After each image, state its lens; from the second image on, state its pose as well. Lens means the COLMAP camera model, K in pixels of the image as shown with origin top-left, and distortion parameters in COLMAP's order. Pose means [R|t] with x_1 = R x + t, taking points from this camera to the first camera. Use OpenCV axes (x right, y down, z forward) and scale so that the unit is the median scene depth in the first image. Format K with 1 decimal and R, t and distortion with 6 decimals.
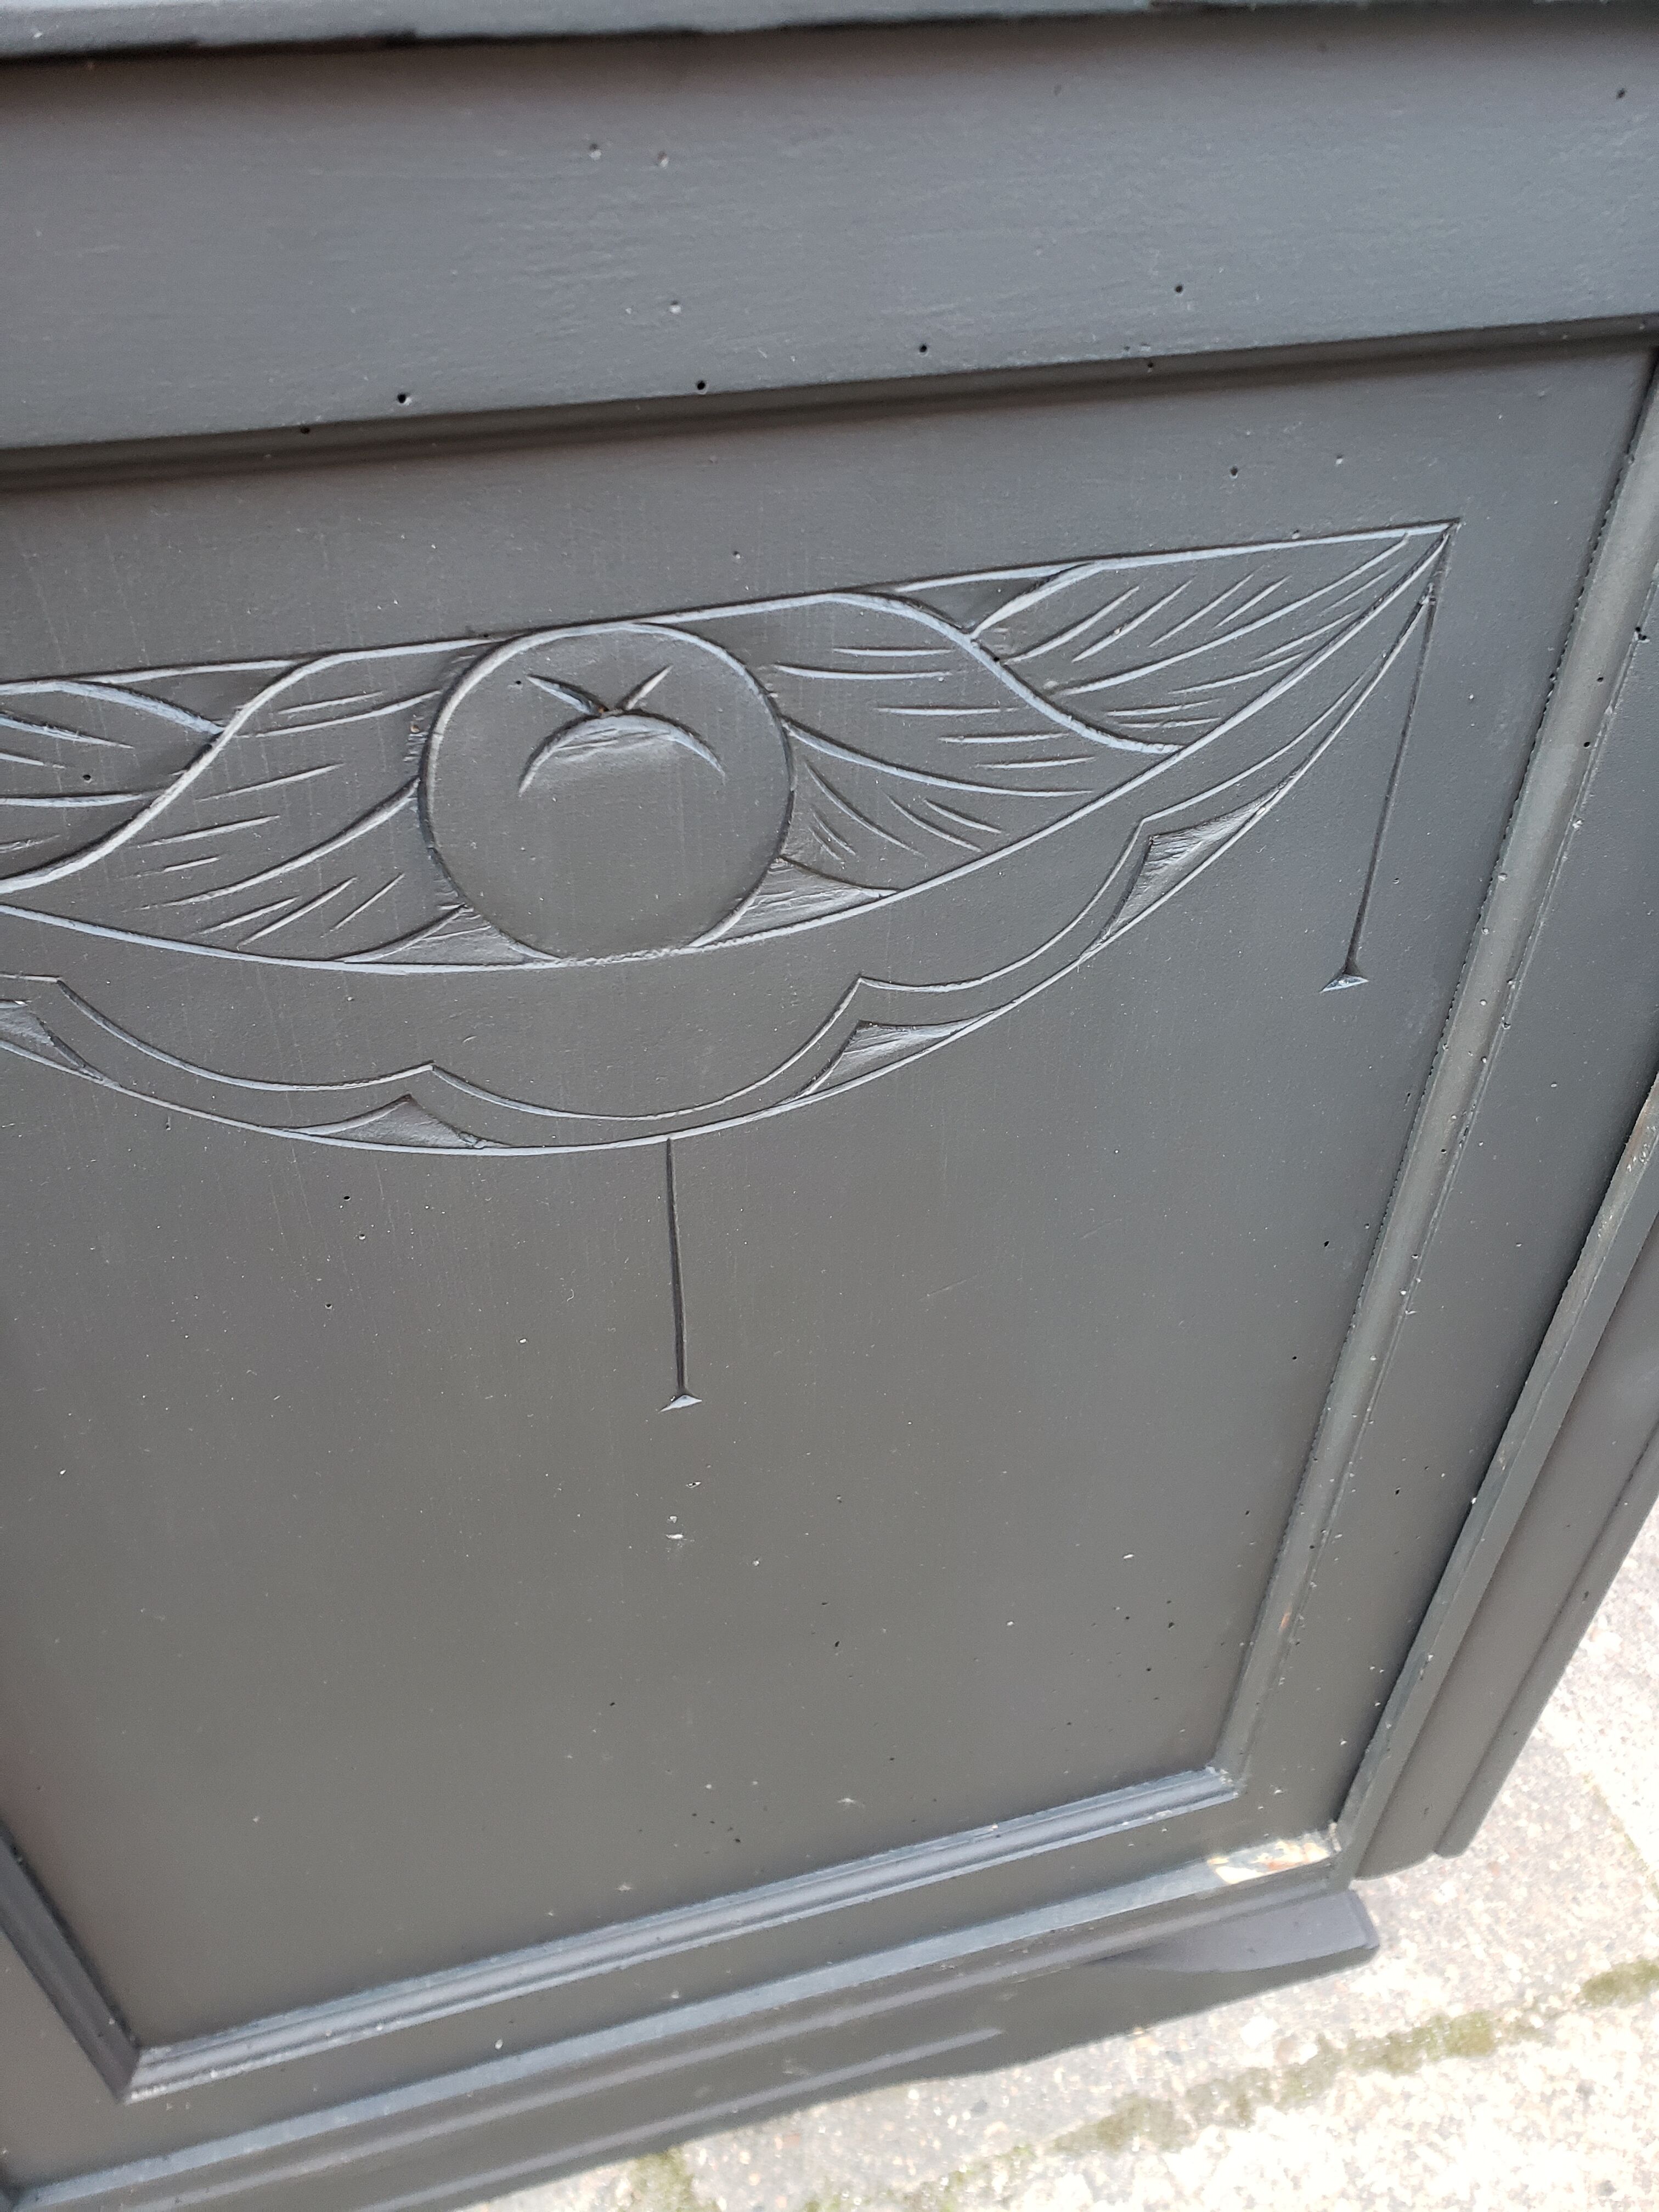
lens RADIAL K [[1697.5, 0, 820.7], [0, 1697.5, 1091.9], [0, 0, 1]] dist [0.005169, -0.003743]
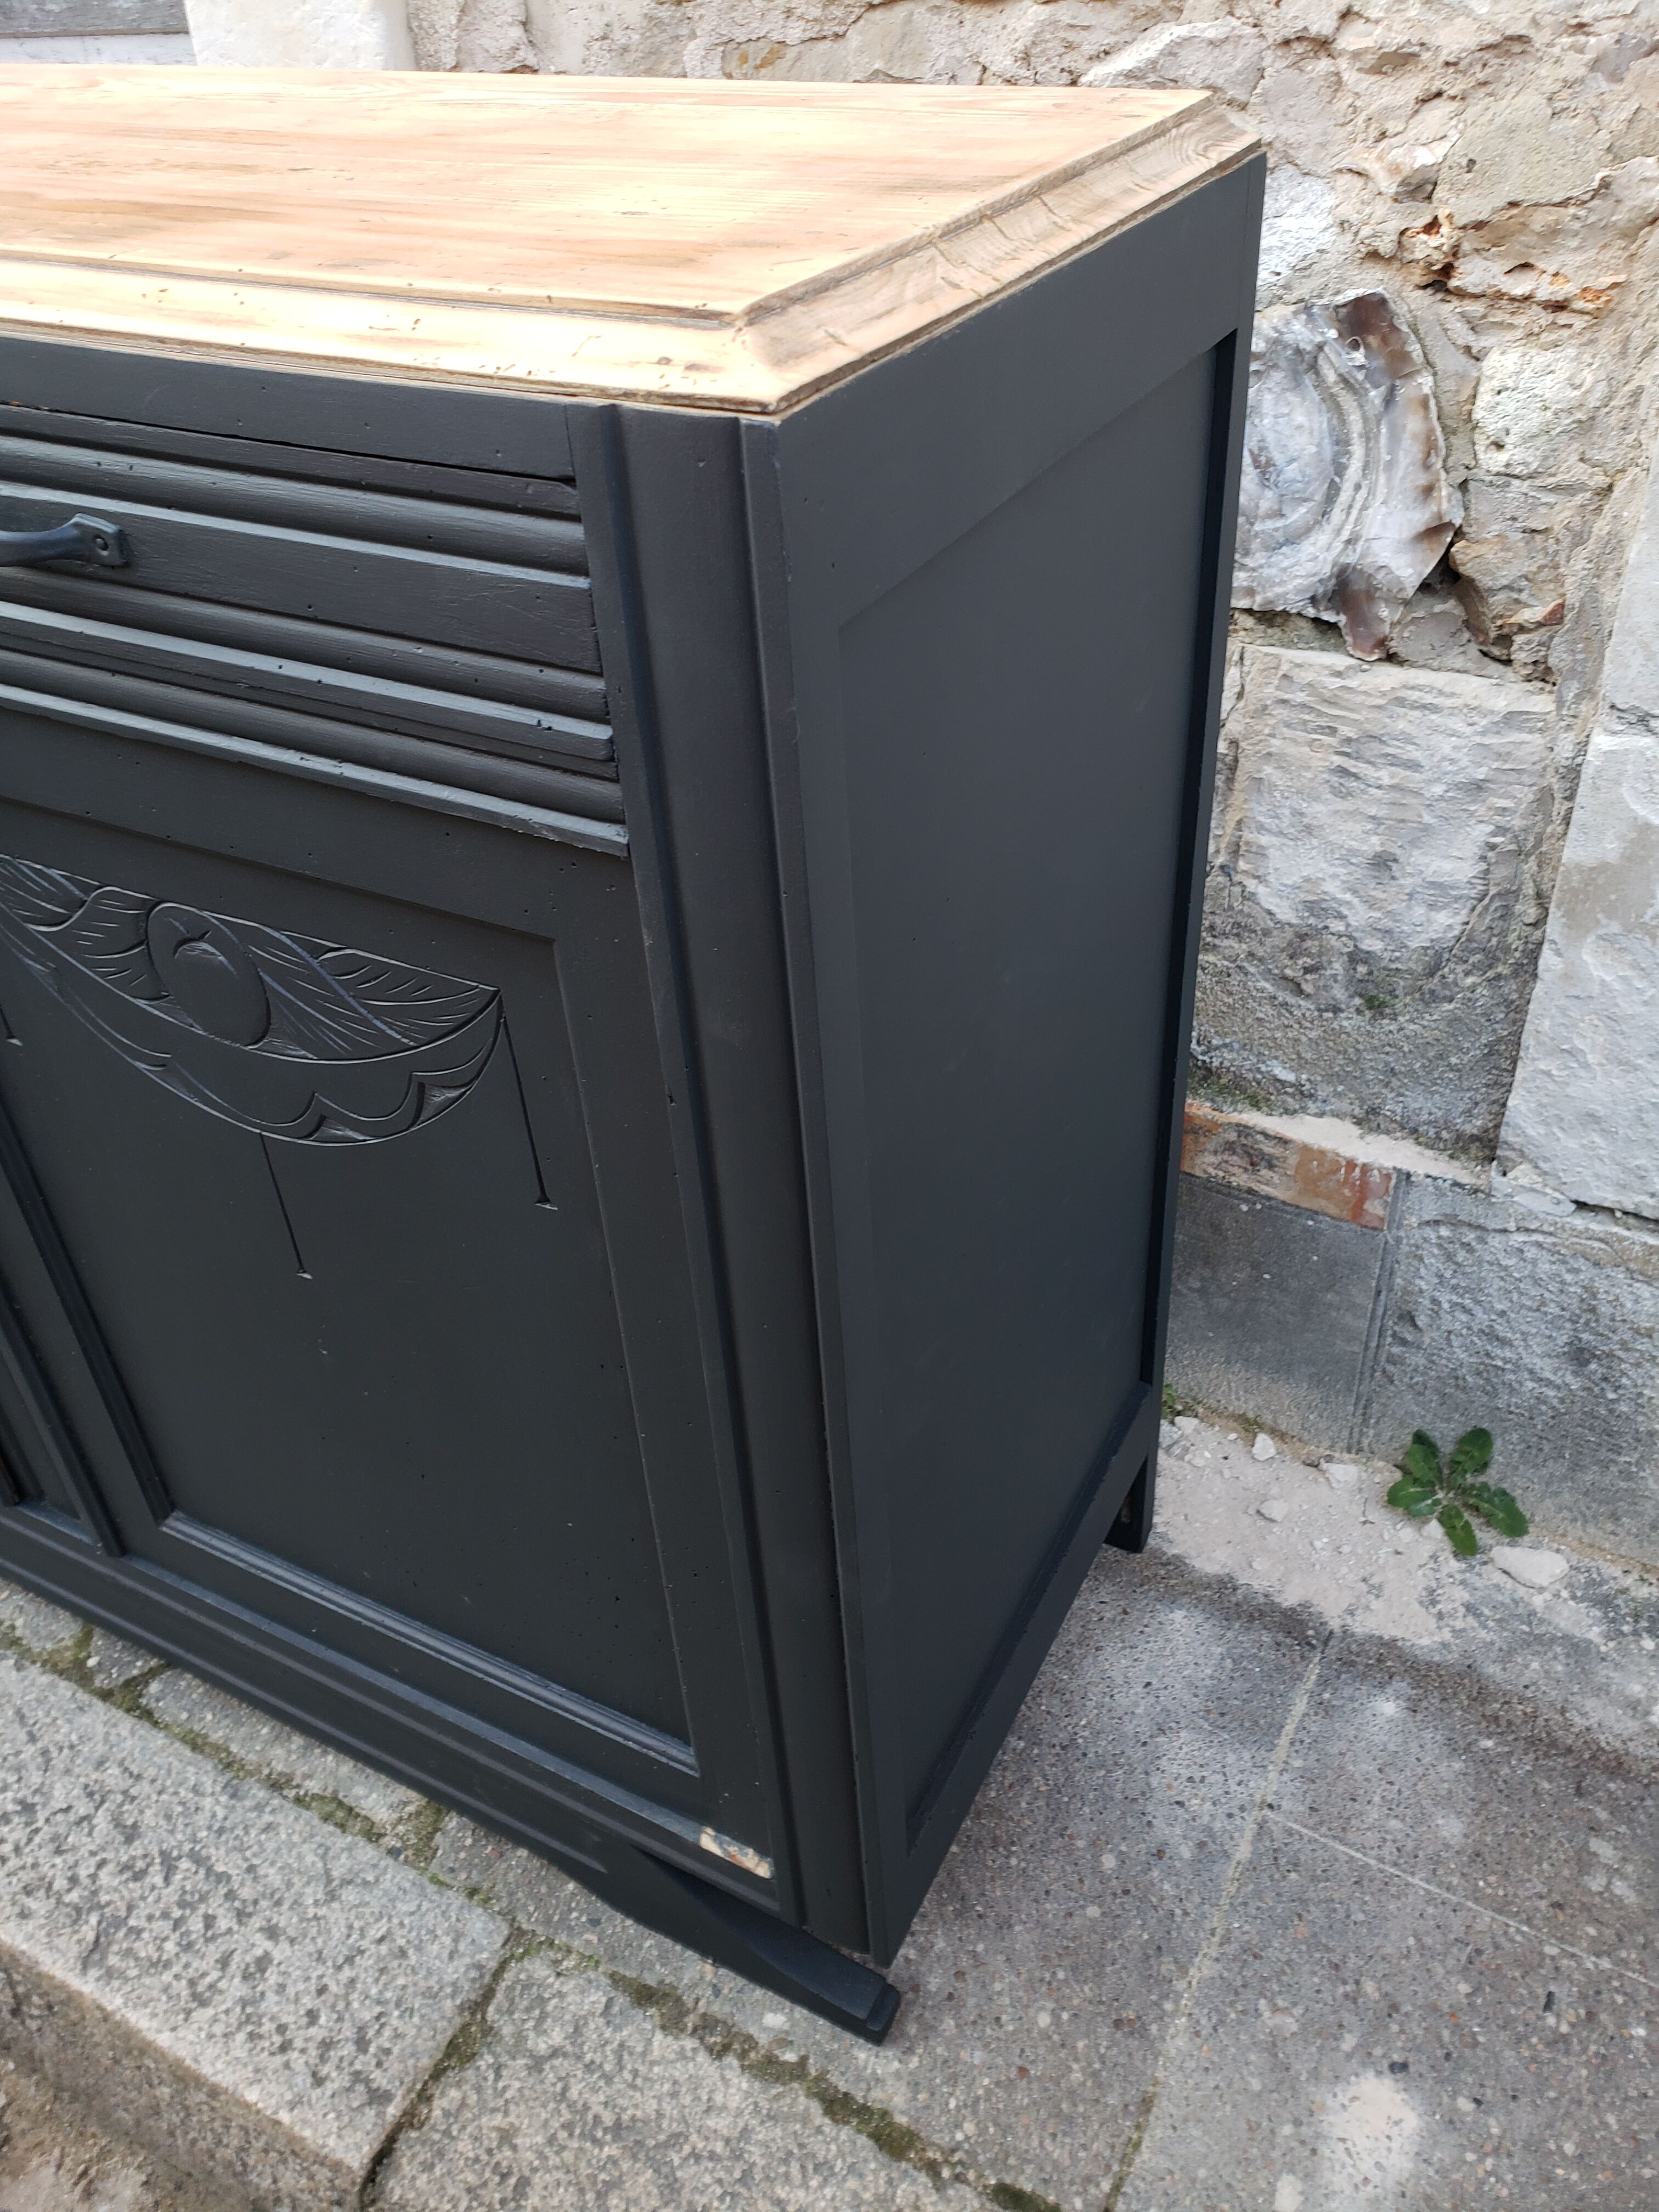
lens RADIAL K [[1707.0, 0, 898.9], [0, 1707.0, 1110.7], [0, 0, 1]] dist [0.002232, 0.006745]
pose [[0.742738, 0.374369, -0.555146, 0.827376], [-0.405267, 0.911331, 0.072355, -0.235012], [0.533009, 0.171242, 0.828600, -0.176405]]
